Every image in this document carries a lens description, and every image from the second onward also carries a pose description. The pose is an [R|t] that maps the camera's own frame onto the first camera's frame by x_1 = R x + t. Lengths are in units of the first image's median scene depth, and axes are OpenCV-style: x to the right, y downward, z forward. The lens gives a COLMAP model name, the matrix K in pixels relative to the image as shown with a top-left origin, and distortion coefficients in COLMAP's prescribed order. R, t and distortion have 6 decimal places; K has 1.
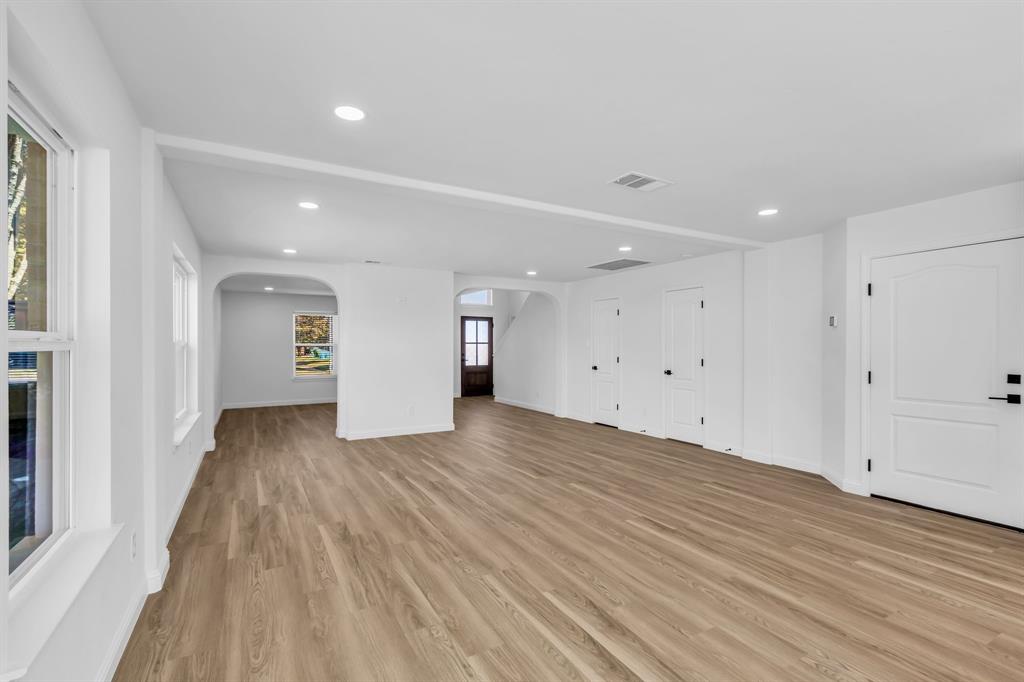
lens RADIAL K [[461.5, 0, 506.6], [0, 461.5, 346.7], [0, 0, 1]] dist [0.000147, -0.000912]
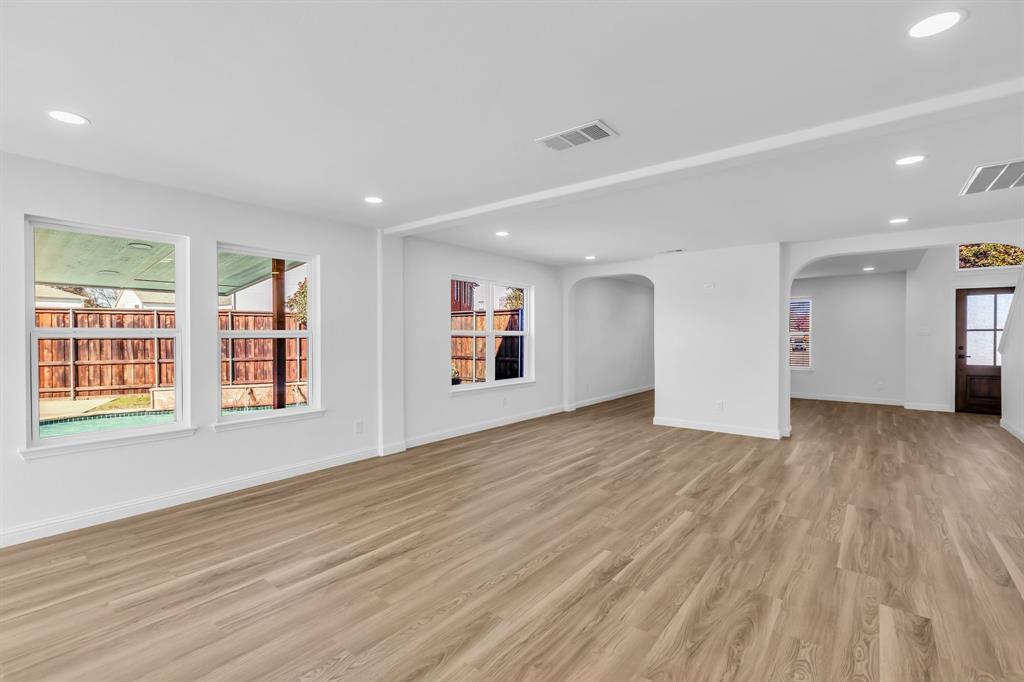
lens RADIAL K [[461.5, 0, 506.6], [0, 461.5, 346.7], [0, 0, 1]] dist [0.000147, -0.000912]
pose [[0.372144, 0.024641, -0.927848, 0.880491], [-0.000835, 0.999656, 0.026213, -0.004699], [0.928174, -0.008980, 0.372037, 0.500153]]
